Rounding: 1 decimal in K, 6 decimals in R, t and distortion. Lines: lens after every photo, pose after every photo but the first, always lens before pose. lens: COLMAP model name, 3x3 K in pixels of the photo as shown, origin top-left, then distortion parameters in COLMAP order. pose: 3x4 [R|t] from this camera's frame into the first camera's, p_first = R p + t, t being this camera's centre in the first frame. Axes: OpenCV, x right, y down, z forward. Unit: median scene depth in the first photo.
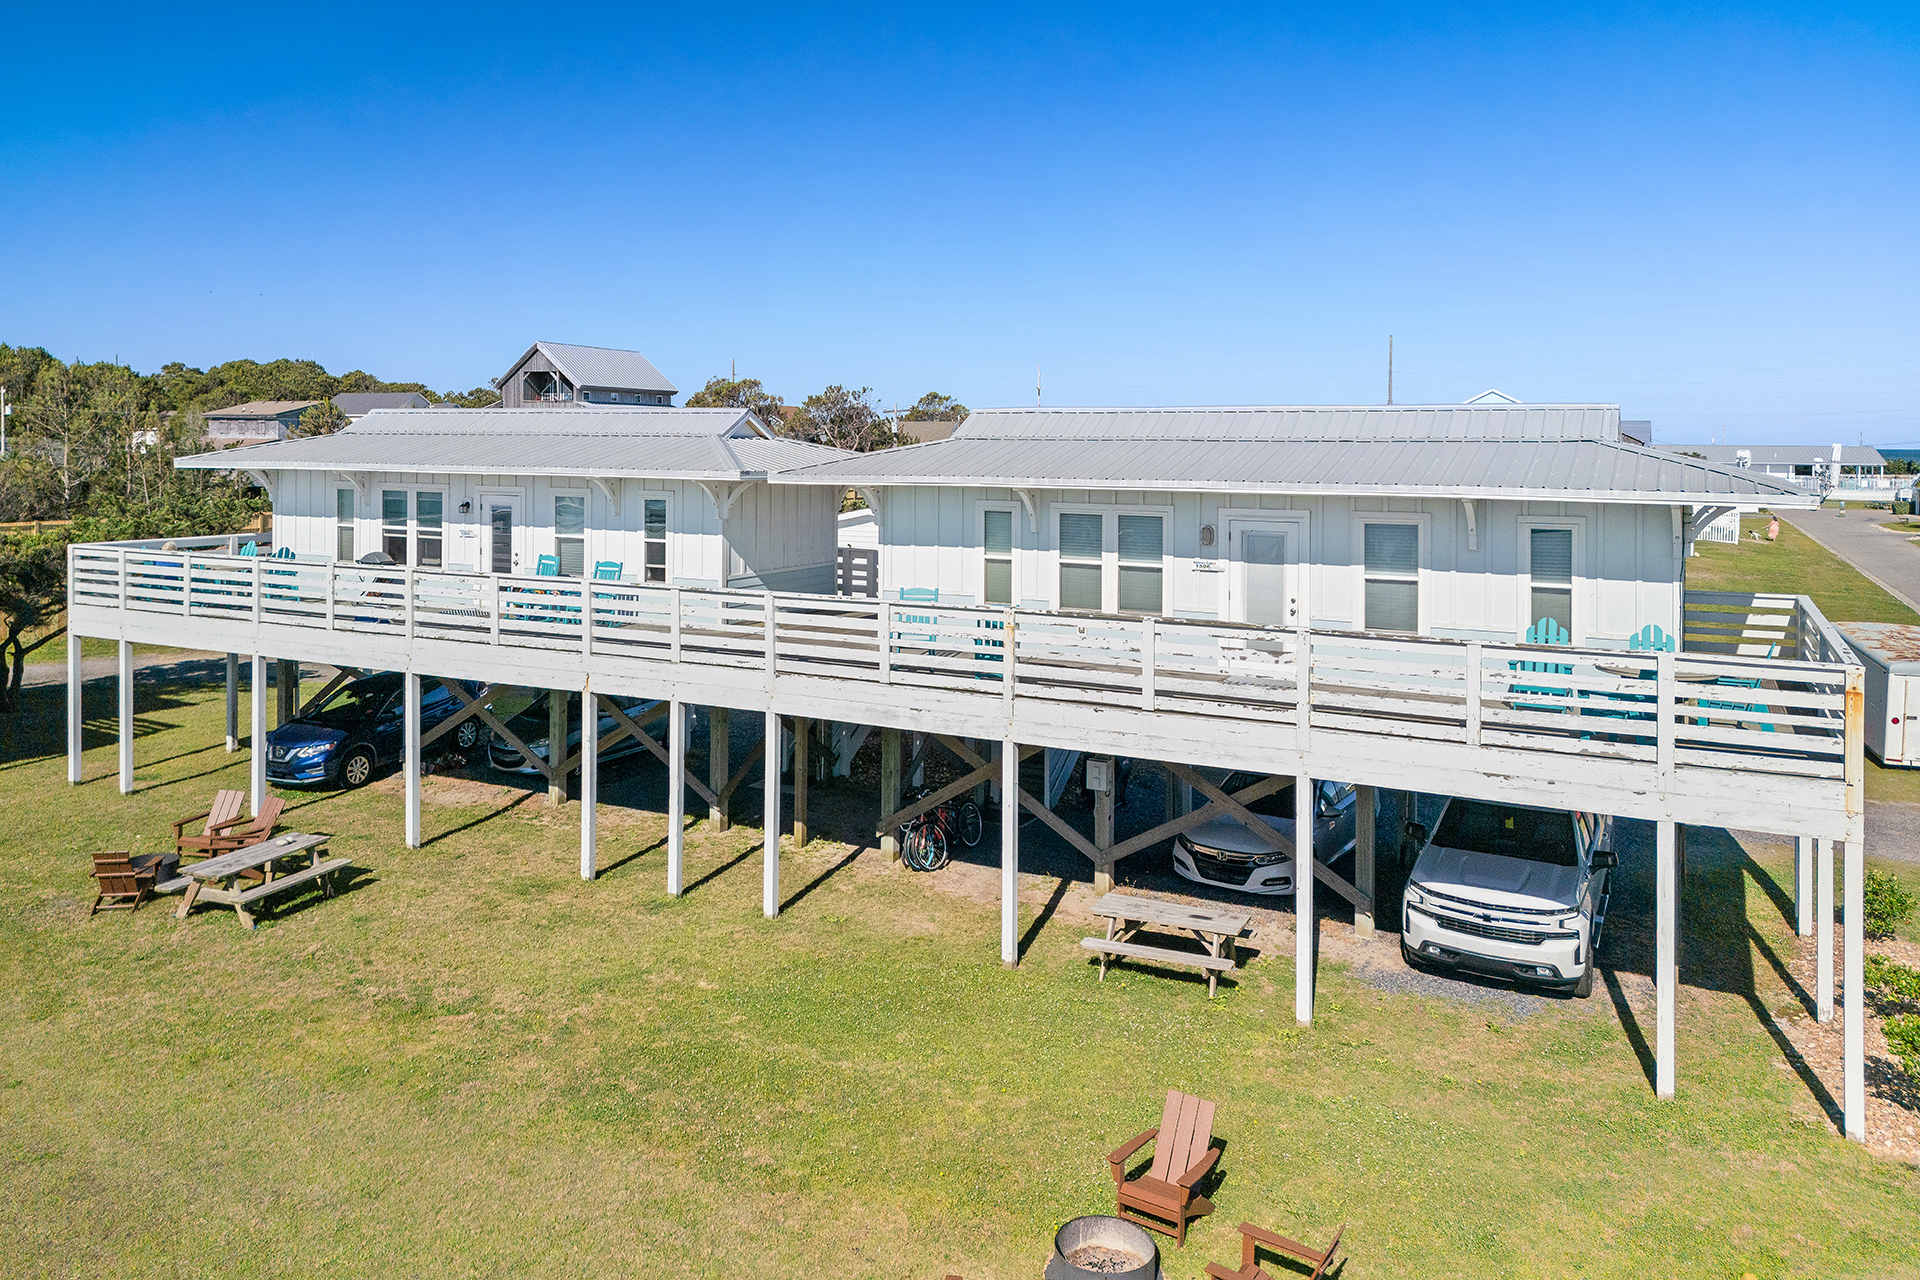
lens RADIAL K [[1360.3, 0, 969.9], [0, 1360.3, 467.8], [0, 0, 1]] dist [0.087161, -0.091418]
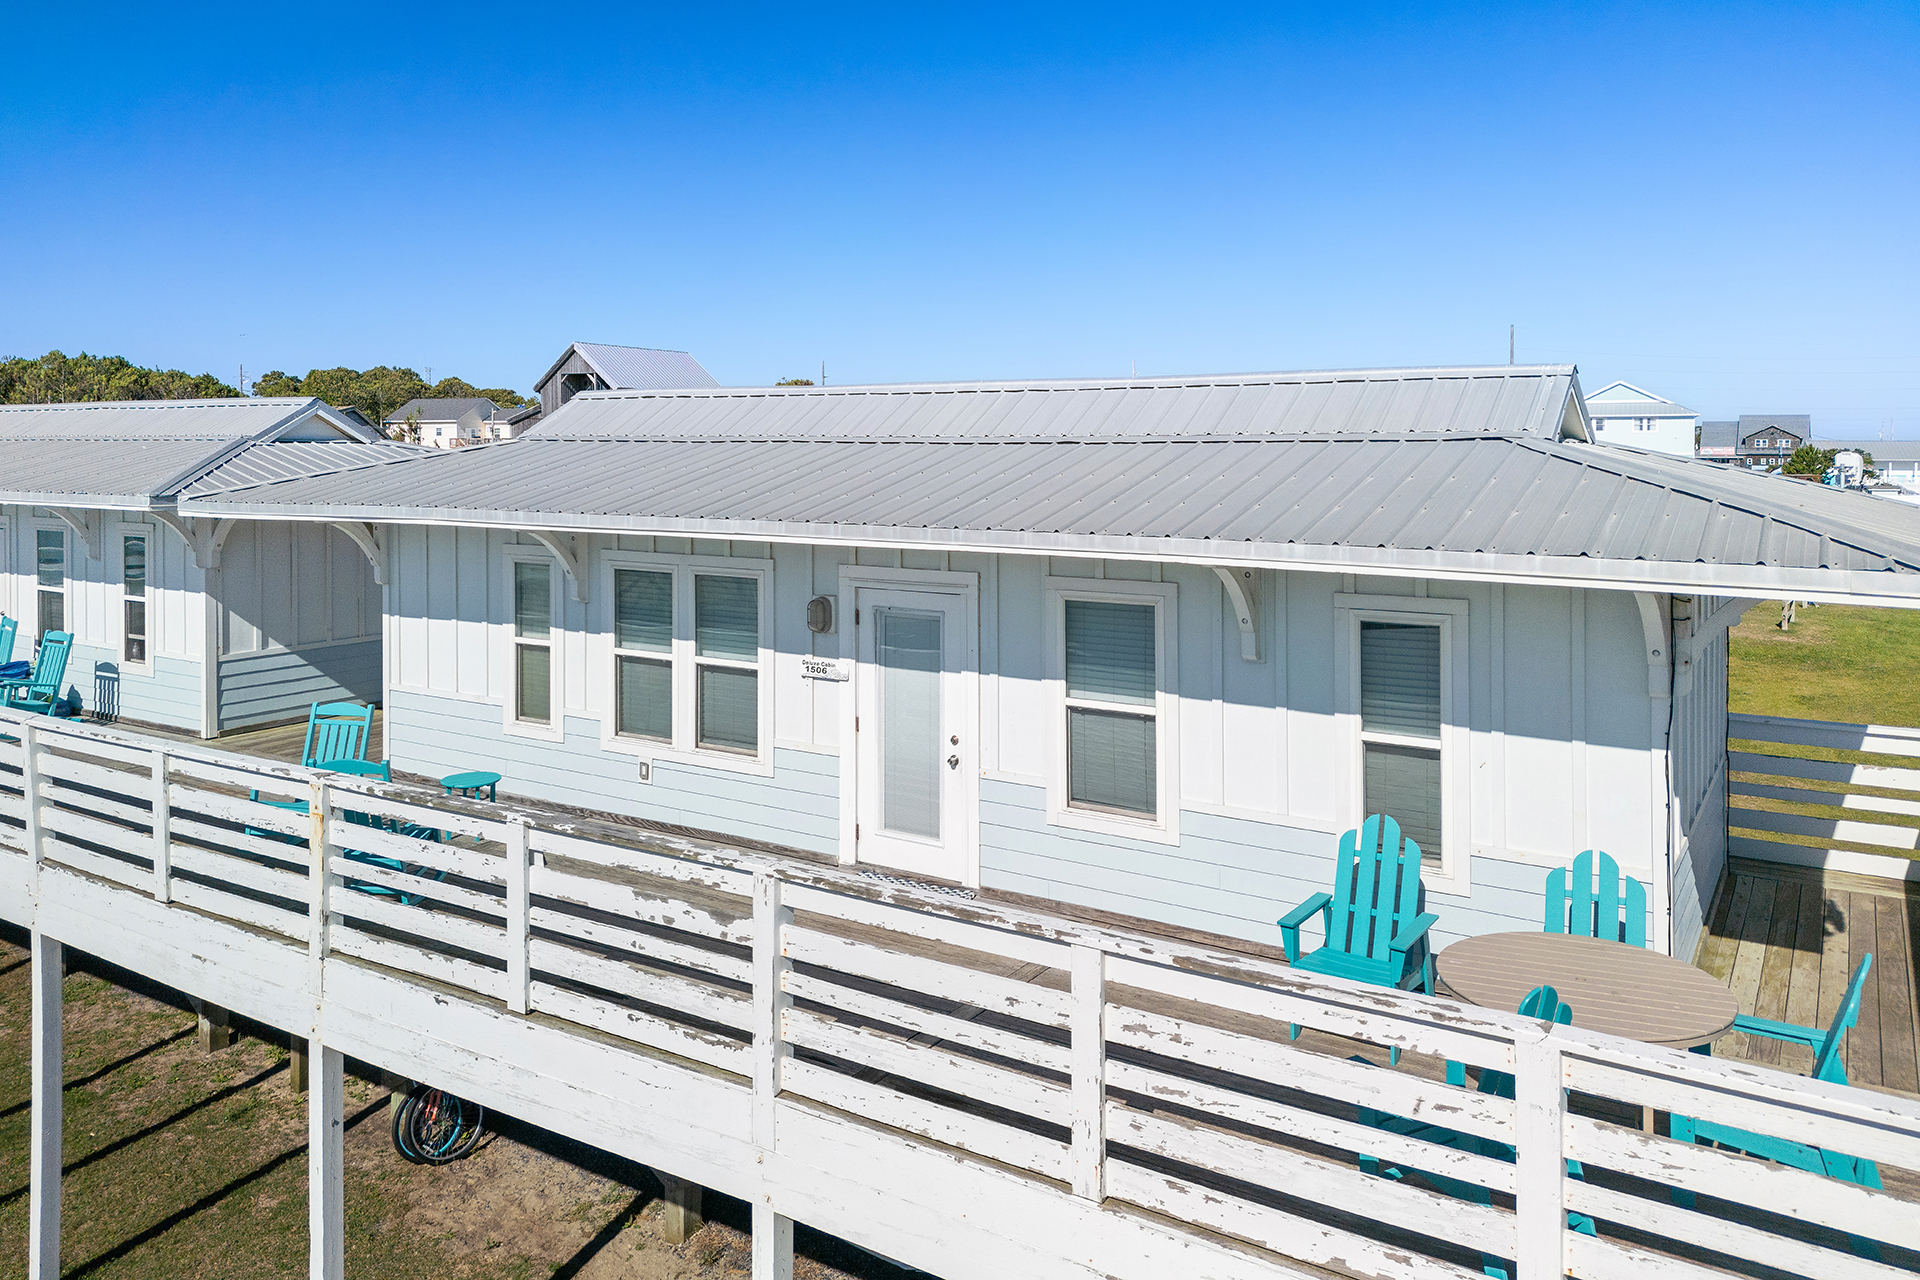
lens RADIAL K [[1360.3, 0, 969.9], [0, 1360.3, 467.8], [0, 0, 1]] dist [0.087161, -0.091418]
pose [[0.995925, -0.004815, -0.090053, 0.263261], [0.004638, 0.999987, -0.002171, -0.007233], [0.090063, 0.001745, 0.995935, 0.425523]]
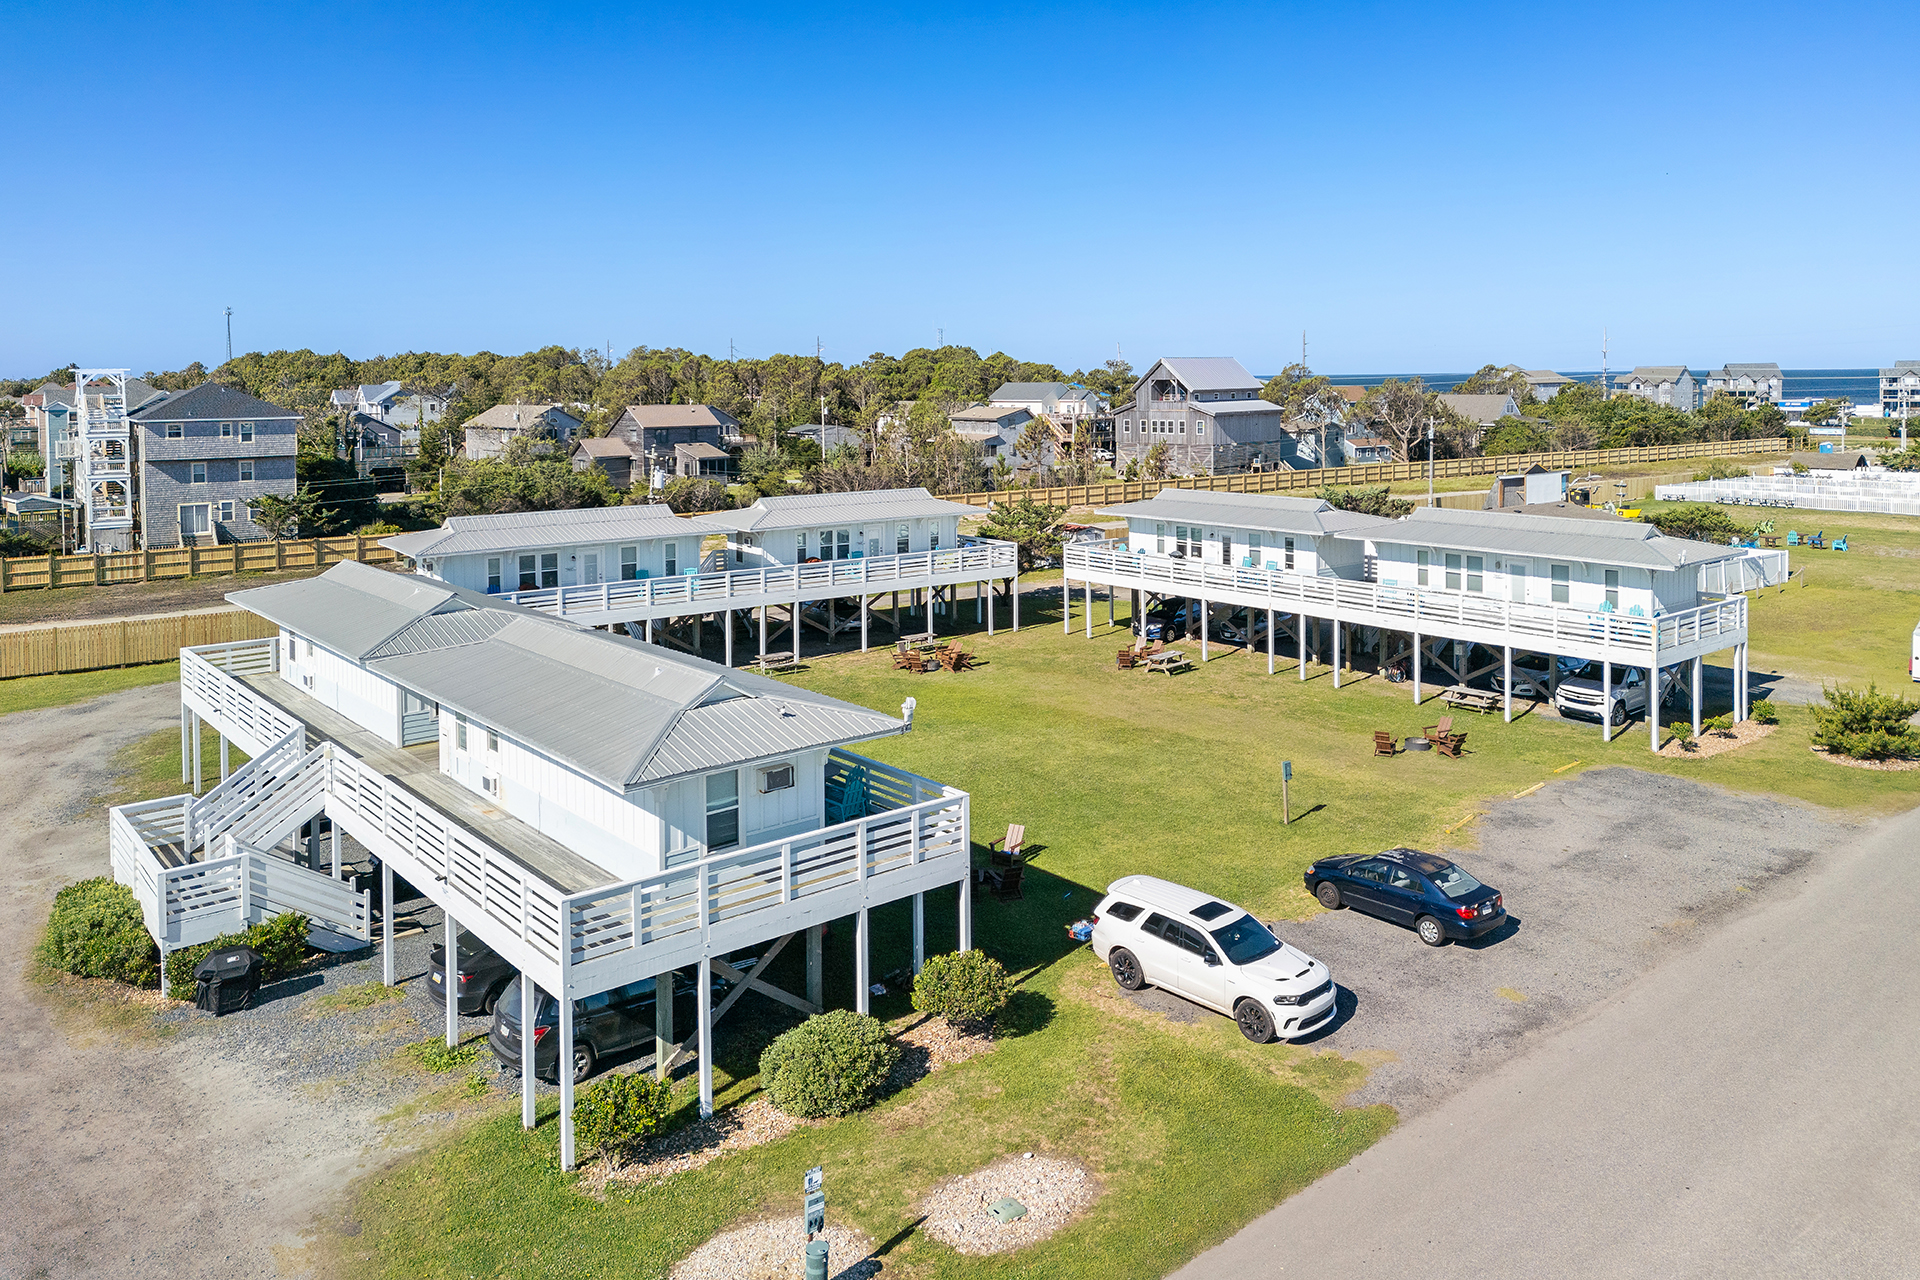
lens RADIAL K [[1344.7, 0, 964.8], [0, 1344.7, 438.5], [0, 0, 1]] dist [0.015383, -0.042004]
pose [[0.920038, -0.000302, -0.391830, 0.231694], [0.010337, 0.999670, 0.023502, -0.263356], [0.391694, -0.025673, 0.919737, -1.804753]]
